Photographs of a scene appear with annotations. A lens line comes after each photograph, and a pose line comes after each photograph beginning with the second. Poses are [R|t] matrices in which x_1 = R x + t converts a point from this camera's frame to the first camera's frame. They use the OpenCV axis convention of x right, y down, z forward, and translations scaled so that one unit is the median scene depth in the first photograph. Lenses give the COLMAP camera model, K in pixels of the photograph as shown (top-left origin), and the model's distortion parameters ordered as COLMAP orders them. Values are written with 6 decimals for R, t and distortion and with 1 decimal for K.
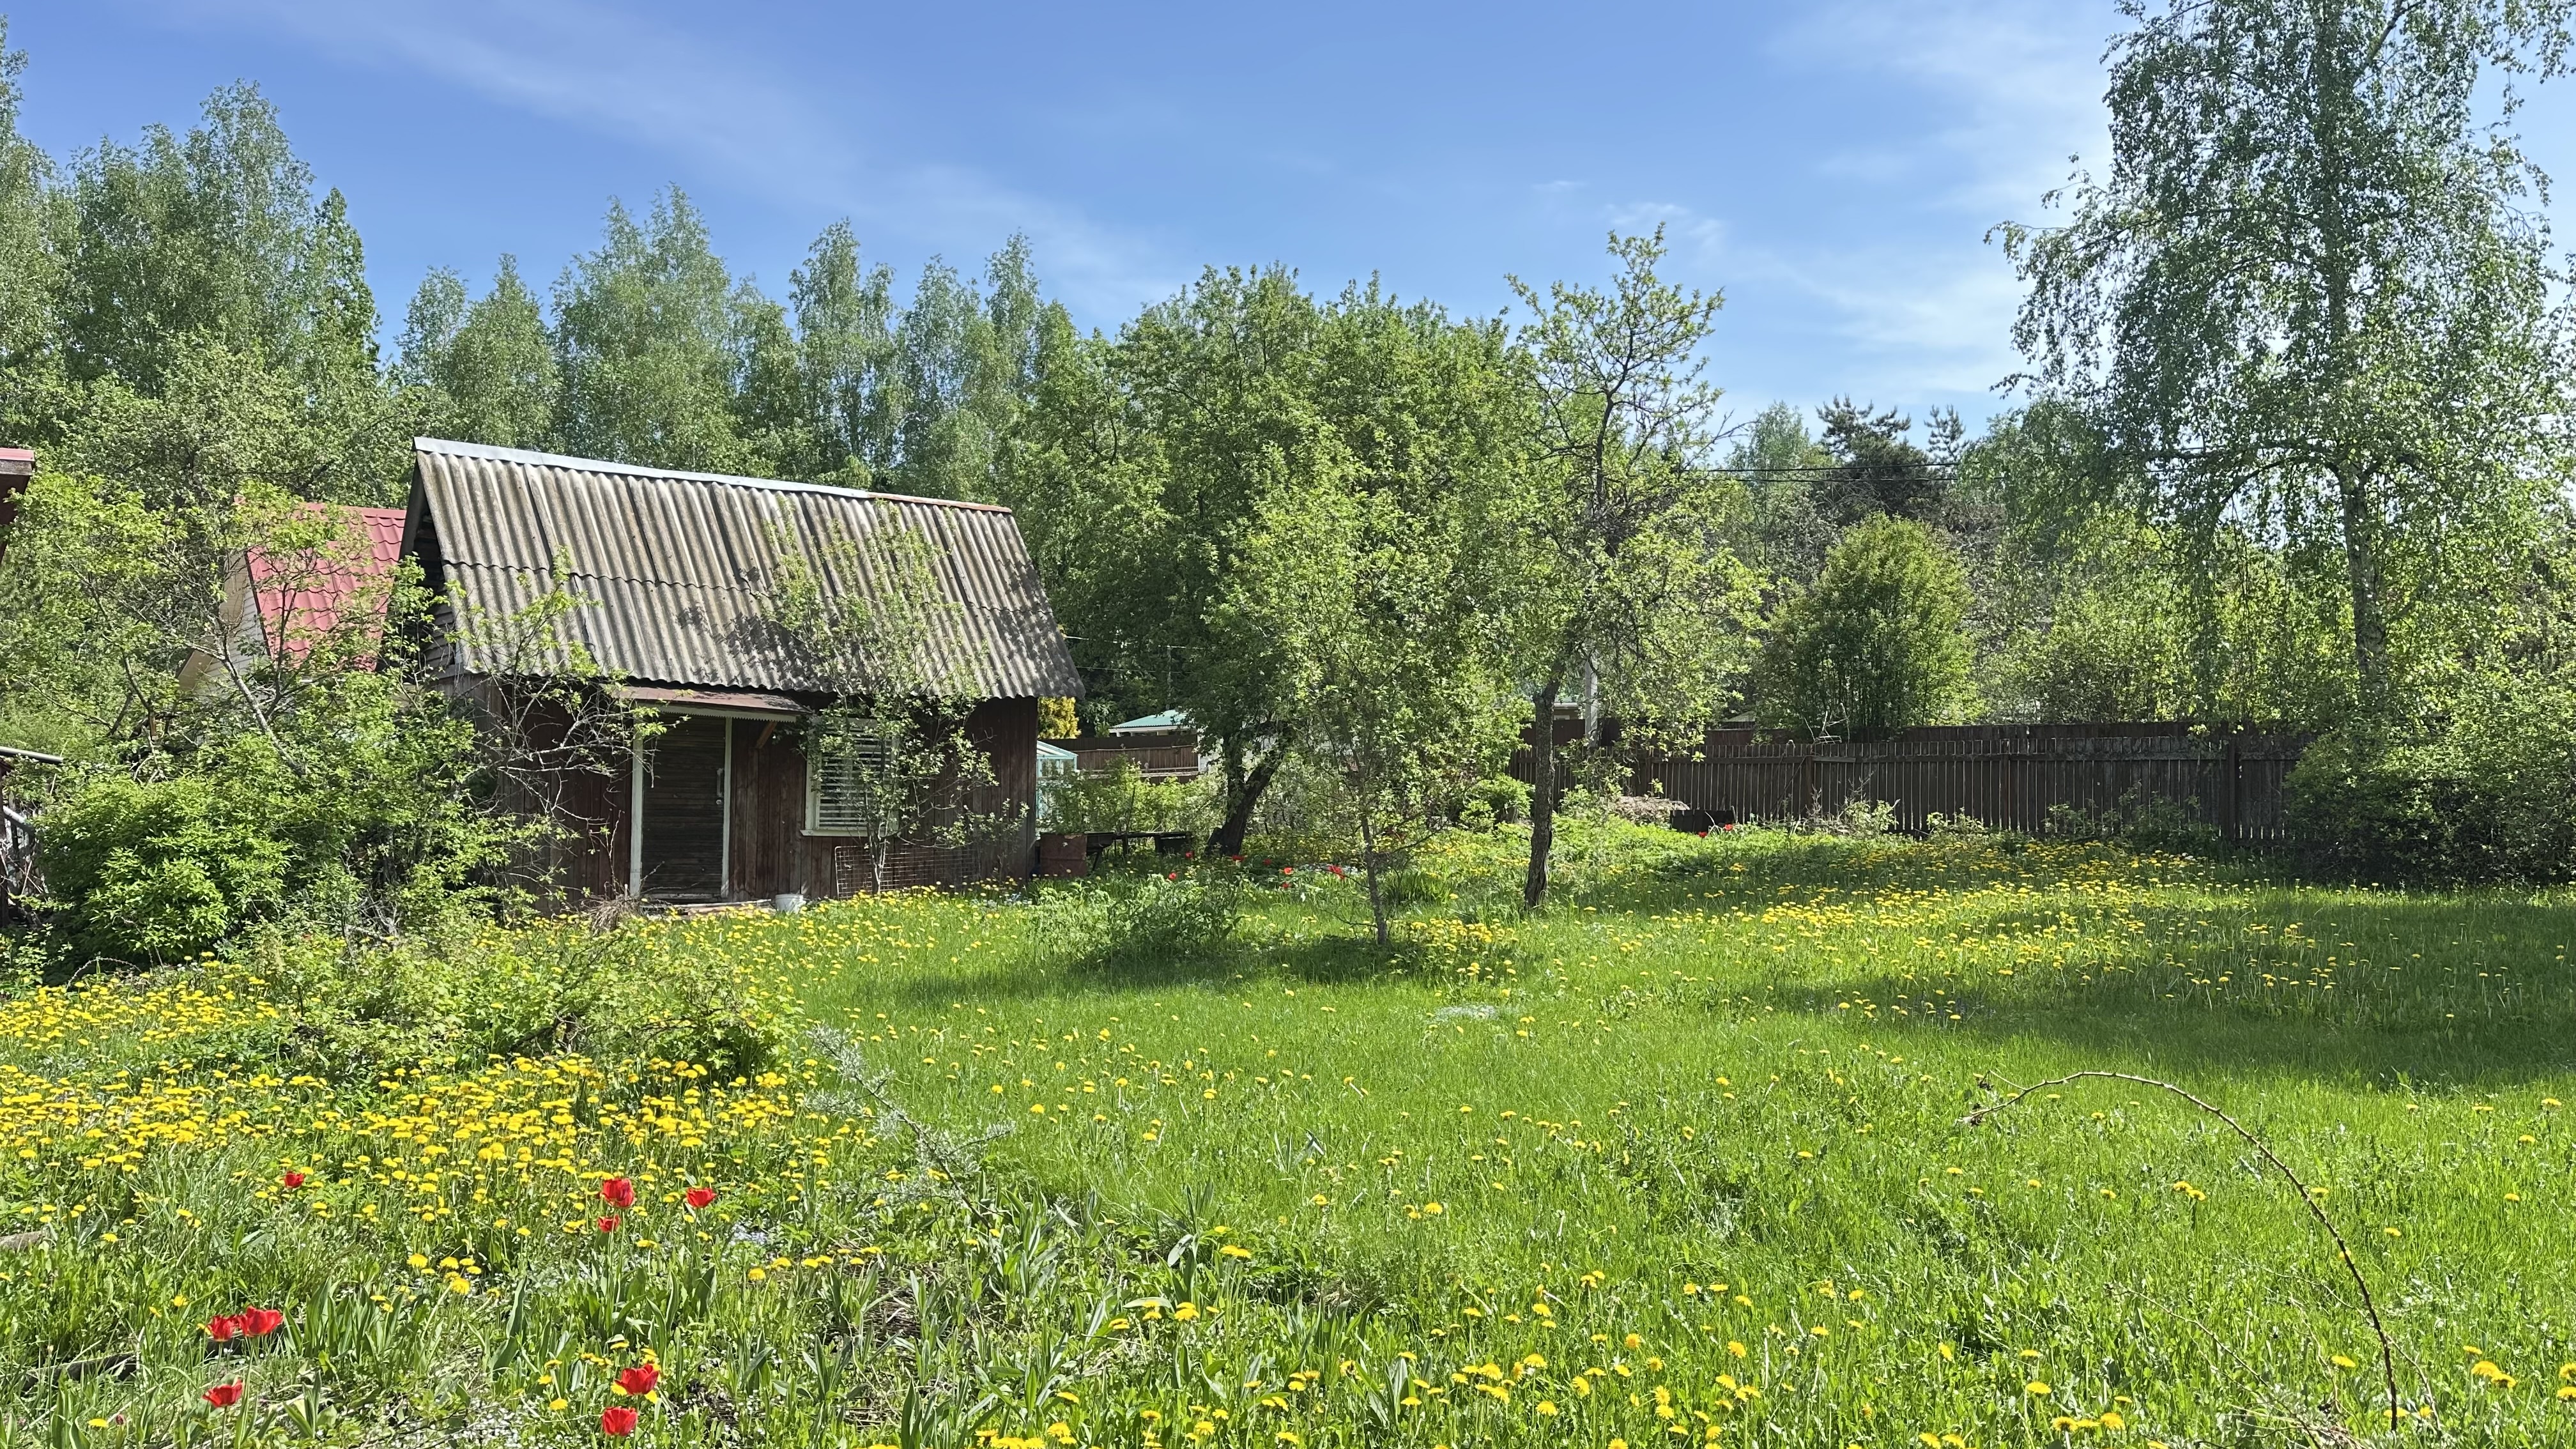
lens RADIAL K [[1789.2, 0, 1313.7], [0, 1789.2, 735.1], [0, 0, 1]] dist [0.083627, -0.105233]
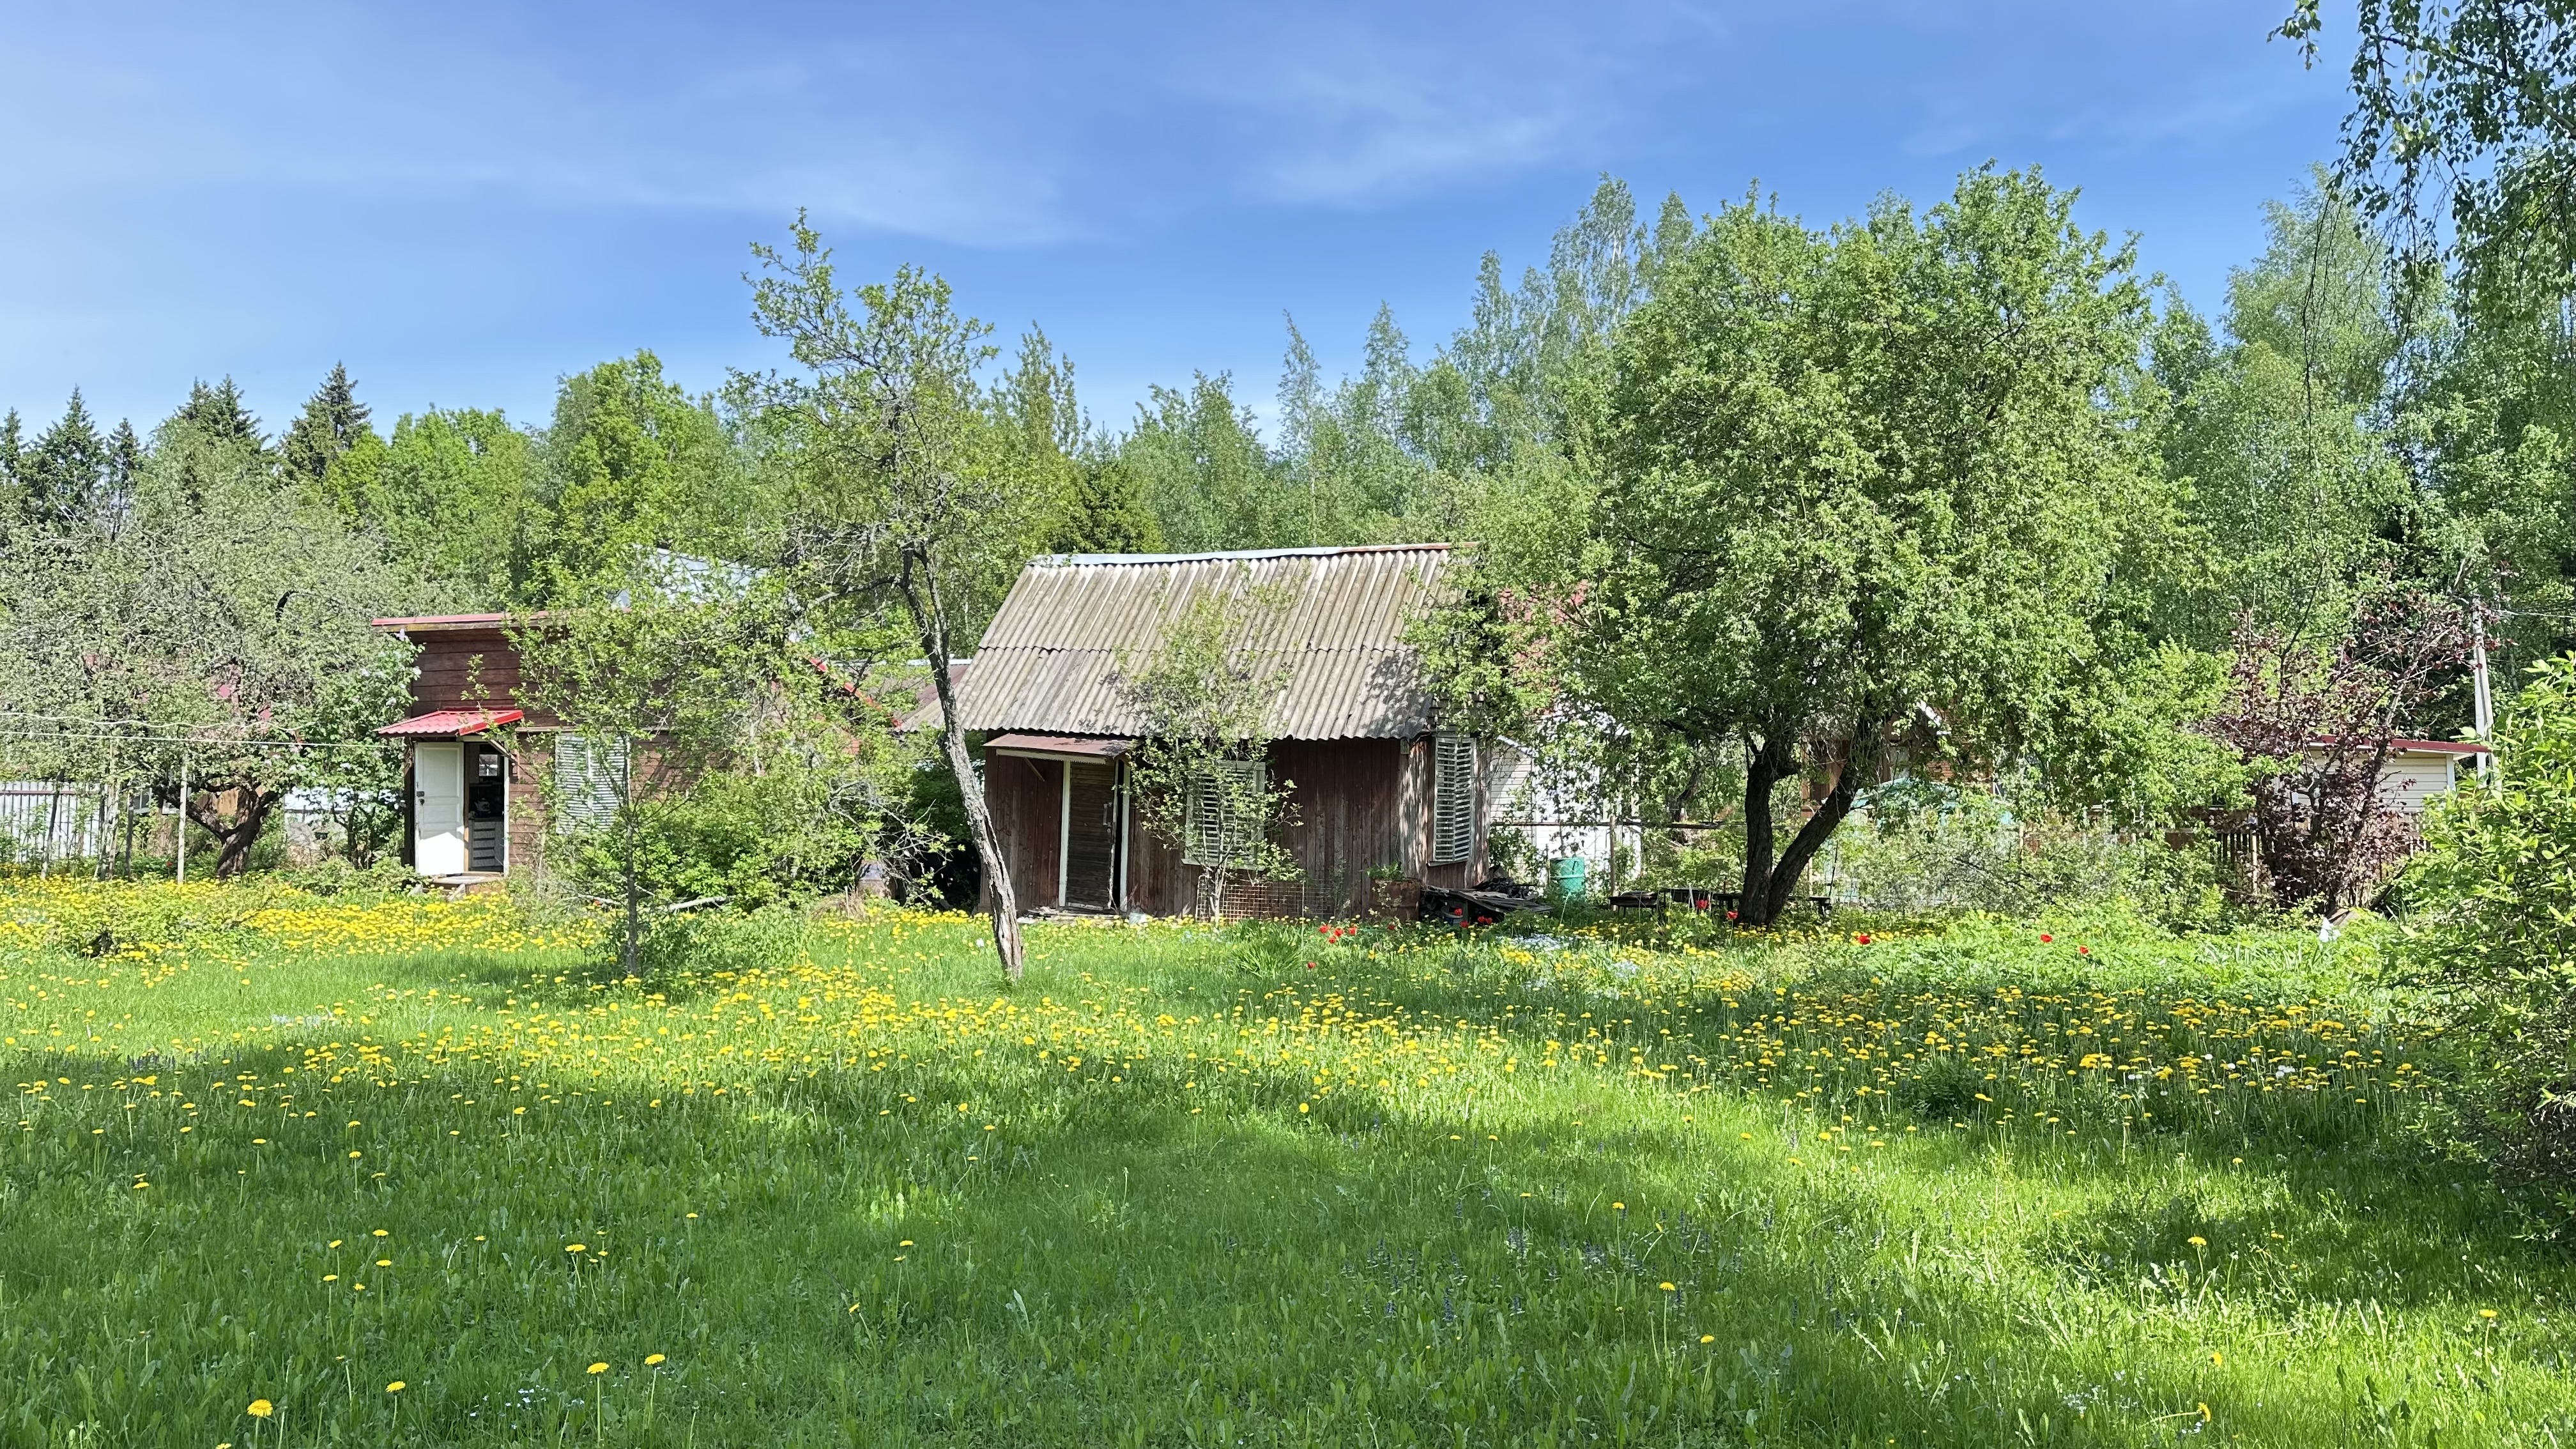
lens RADIAL K [[1789.2, 0, 1307.3], [0, 1789.2, 726.8], [0, 0, 1]] dist [0.083627, -0.105233]
pose [[0.455908, -0.026281, -0.889639, 0.674528], [-0.000823, 0.999551, -0.029950, 0.003229], [0.890026, 0.014387, 0.455682, 0.493097]]
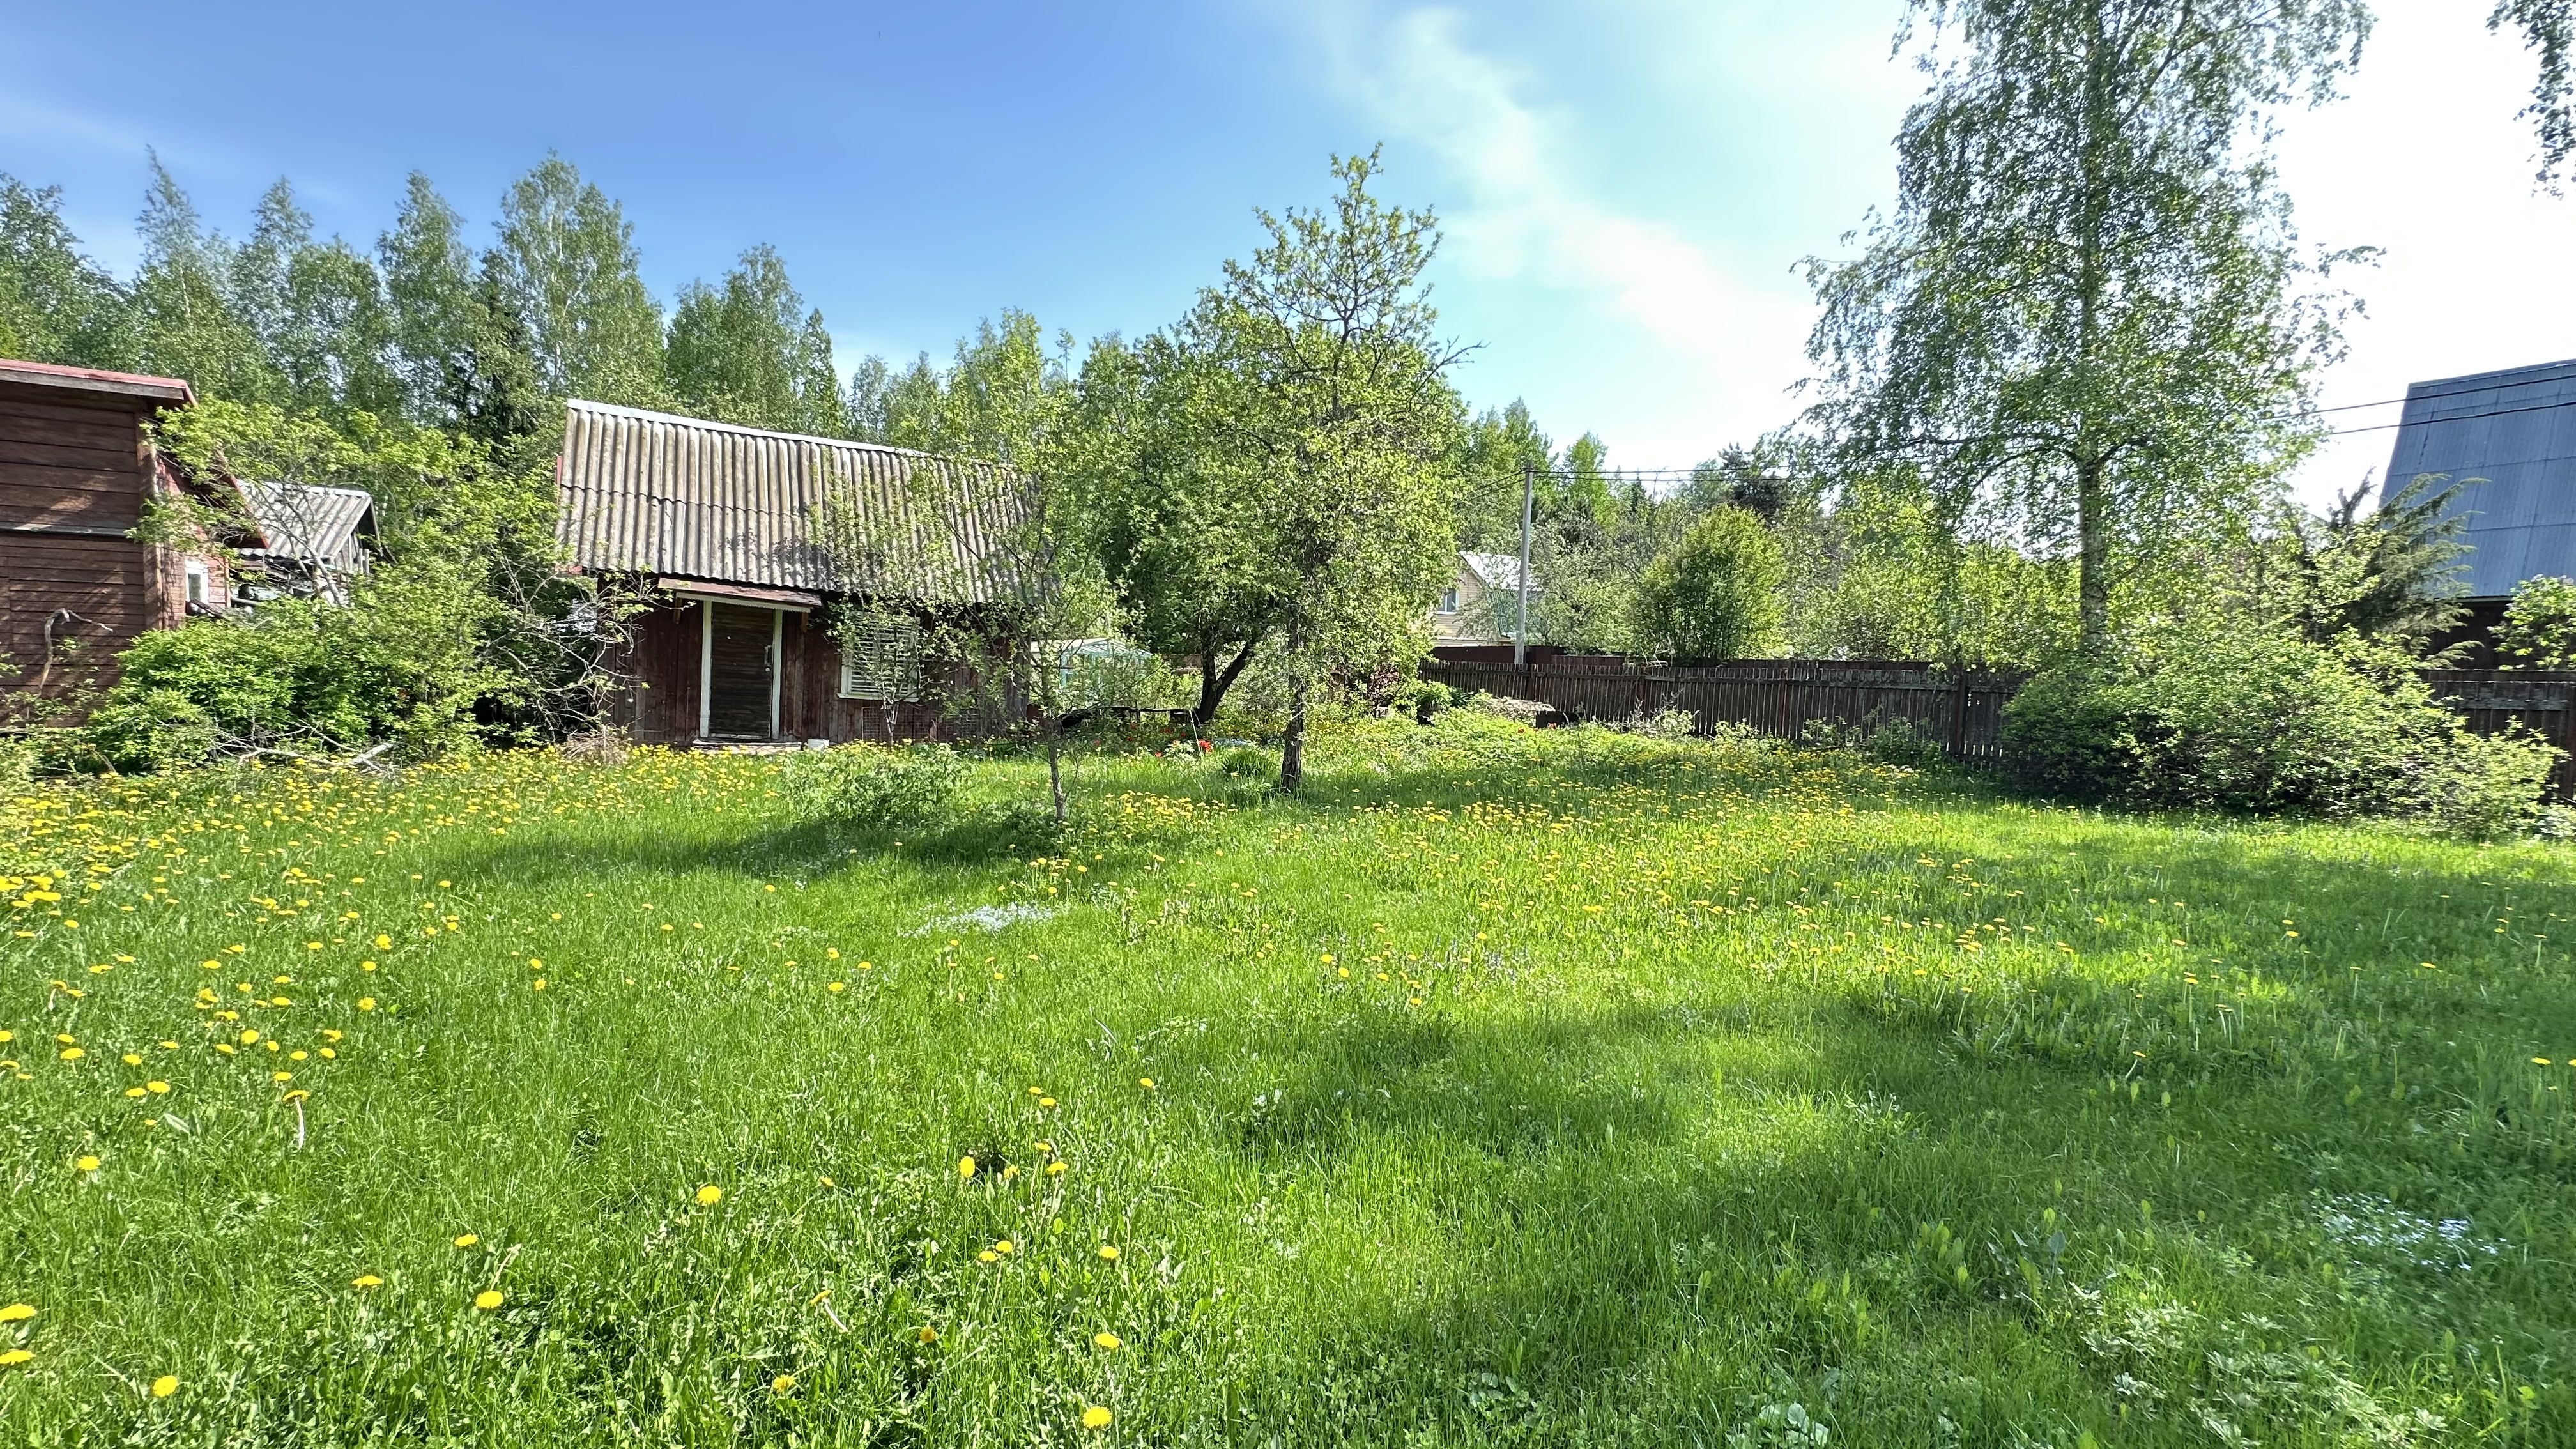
lens RADIAL K [[1020.0, 0, 1294.8], [0, 1020.0, 722.7], [0, 0, 1]] dist [-0.003252, 0.000916]
pose [[0.989328, 0.050776, -0.136575, 0.151762], [-0.041600, 0.996733, 0.069225, 0.005858], [0.139644, -0.062805, 0.988208, 0.248683]]
